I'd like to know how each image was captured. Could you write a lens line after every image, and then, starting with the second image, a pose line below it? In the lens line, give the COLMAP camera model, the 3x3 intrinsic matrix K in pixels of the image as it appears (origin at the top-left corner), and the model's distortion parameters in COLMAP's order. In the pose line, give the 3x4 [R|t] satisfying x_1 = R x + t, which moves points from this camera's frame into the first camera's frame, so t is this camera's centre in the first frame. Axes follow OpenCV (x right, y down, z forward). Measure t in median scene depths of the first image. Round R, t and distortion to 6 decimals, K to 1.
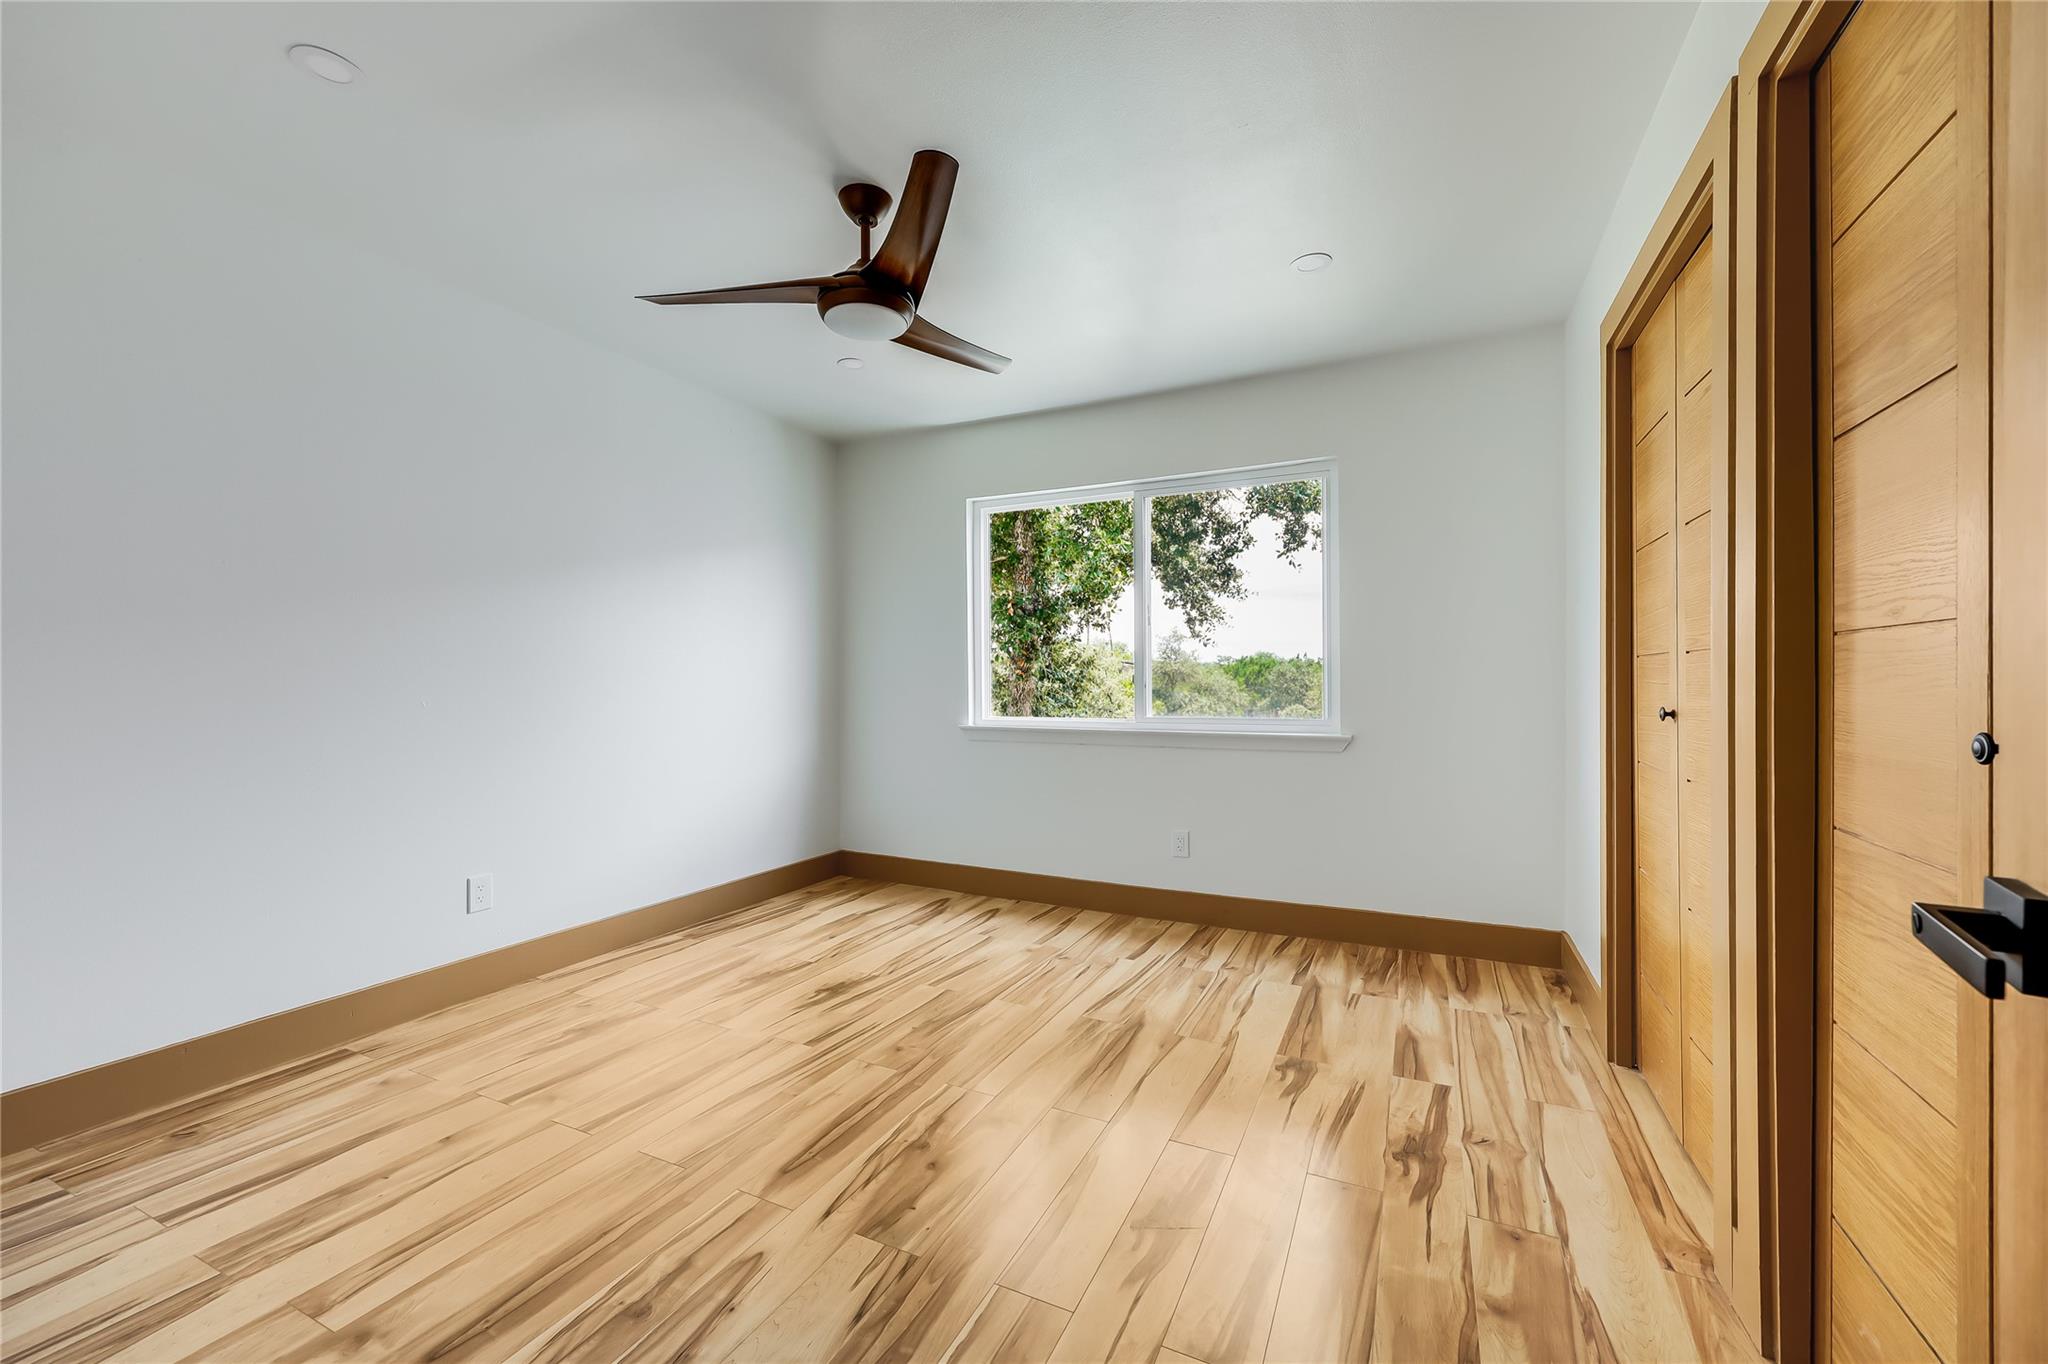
lens RADIAL K [[847.3, 0, 1024.0], [0, 847.3, 682.0], [0, 0, 1]] dist [0.000742, 0.000149]
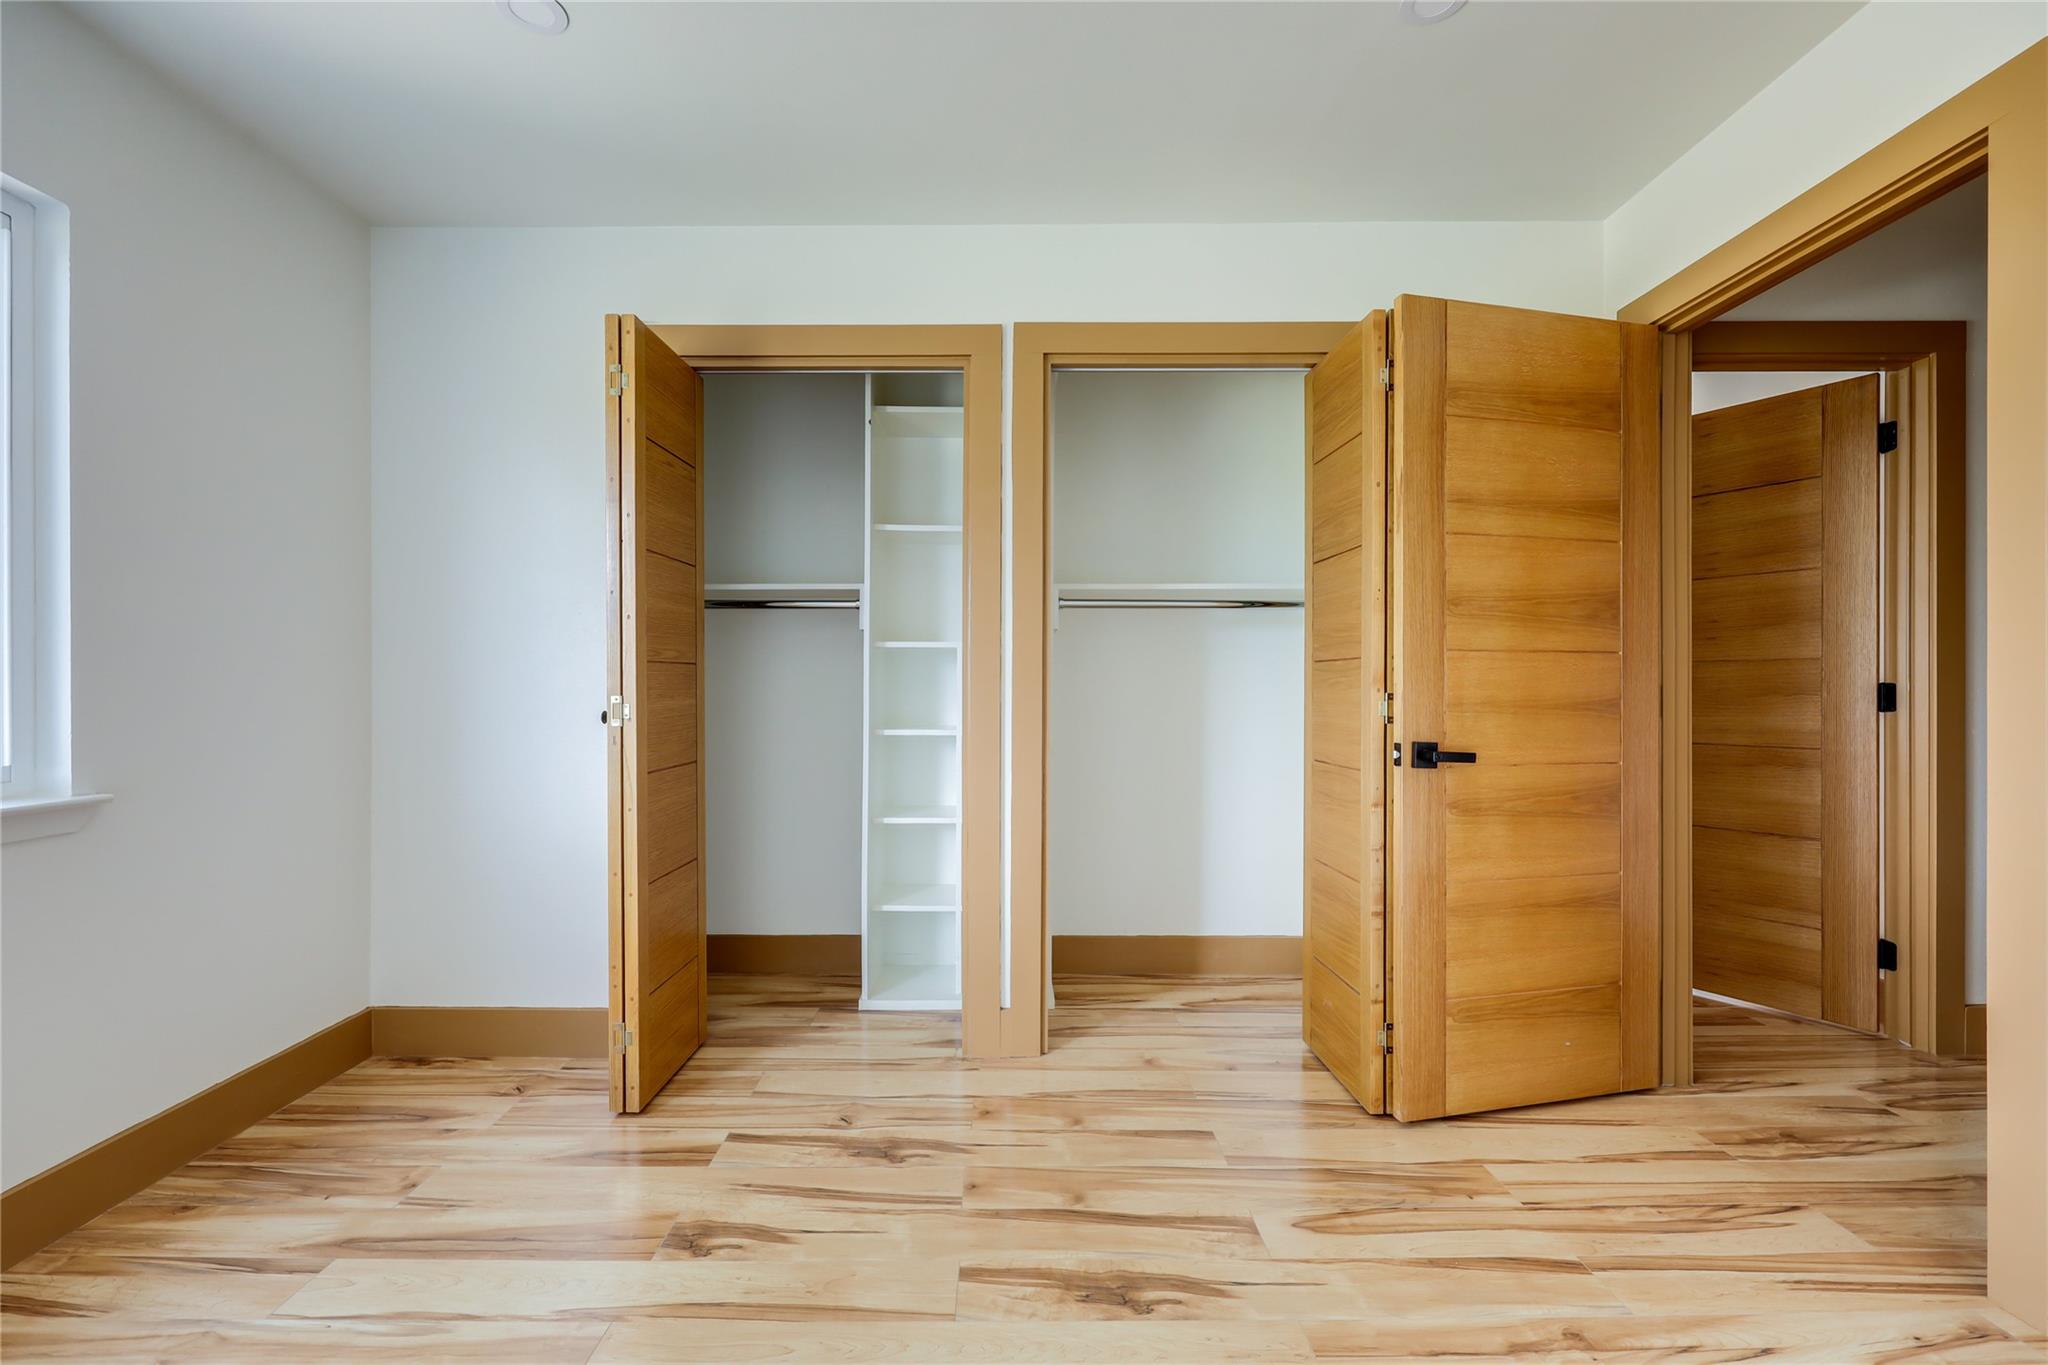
lens RADIAL K [[752.8, 0, 1024.0], [0, 752.8, 682.5], [0, 0, 1]] dist [-0.001377, -0.000170]
pose [[-0.414975, 0.000153, 0.909833, -0.332896], [-0.013023, 0.999897, -0.006108, -0.027956], [-0.909740, -0.014384, -0.414930, 0.849444]]
